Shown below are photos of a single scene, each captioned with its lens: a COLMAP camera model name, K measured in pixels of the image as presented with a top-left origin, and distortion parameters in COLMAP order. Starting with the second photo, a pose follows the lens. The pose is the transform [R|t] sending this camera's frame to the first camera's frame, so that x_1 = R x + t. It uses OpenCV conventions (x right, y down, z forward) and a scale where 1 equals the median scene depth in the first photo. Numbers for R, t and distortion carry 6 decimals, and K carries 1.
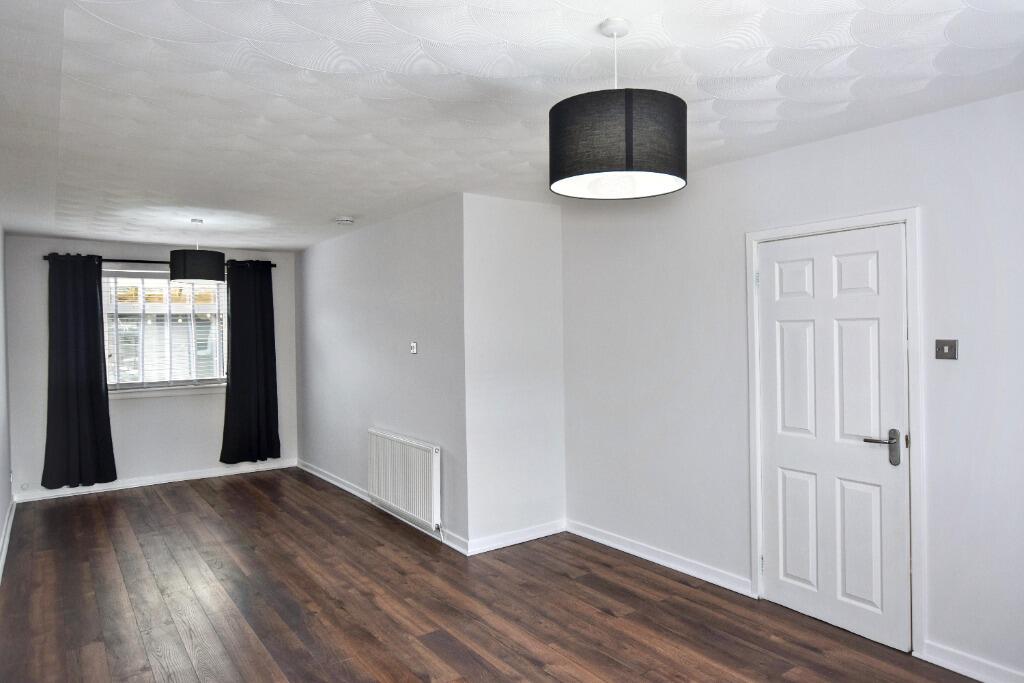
lens RADIAL K [[654.0, 0, 511.3], [0, 654.0, 337.9], [0, 0, 1]] dist [-0.002414, 0.001075]
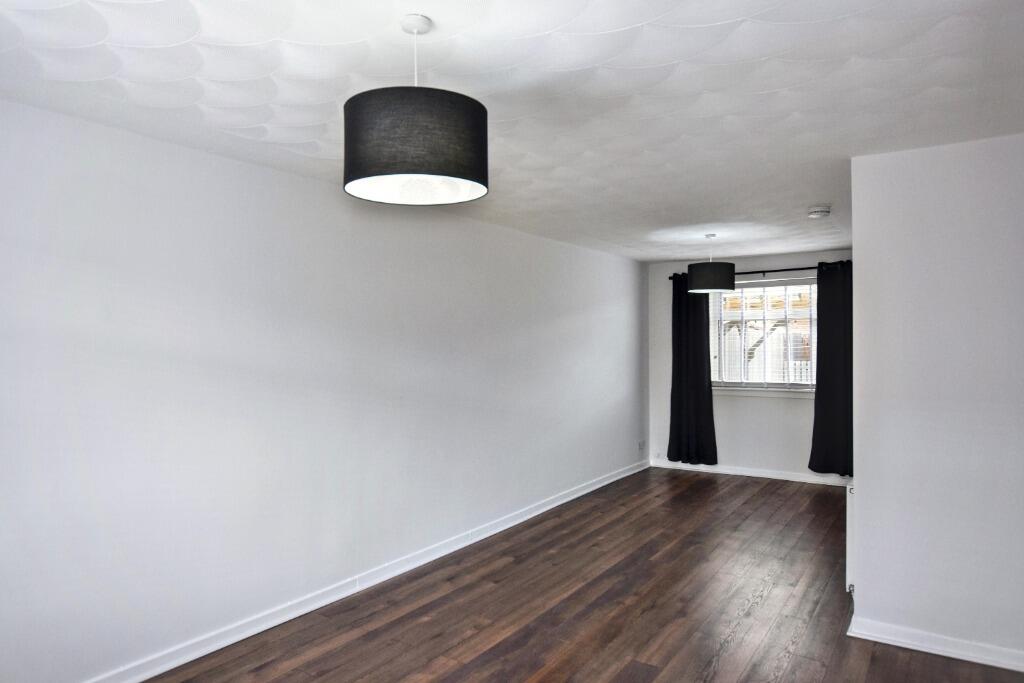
lens RADIAL K [[654.0, 0, 510.9], [0, 654.0, 341.4], [0, 0, 1]] dist [-0.002414, 0.001075]
pose [[0.356106, 0.012757, -0.934358, 0.346997], [-0.010269, 0.999900, 0.009738, -0.008073], [0.934389, 0.006127, 0.356202, 0.250125]]
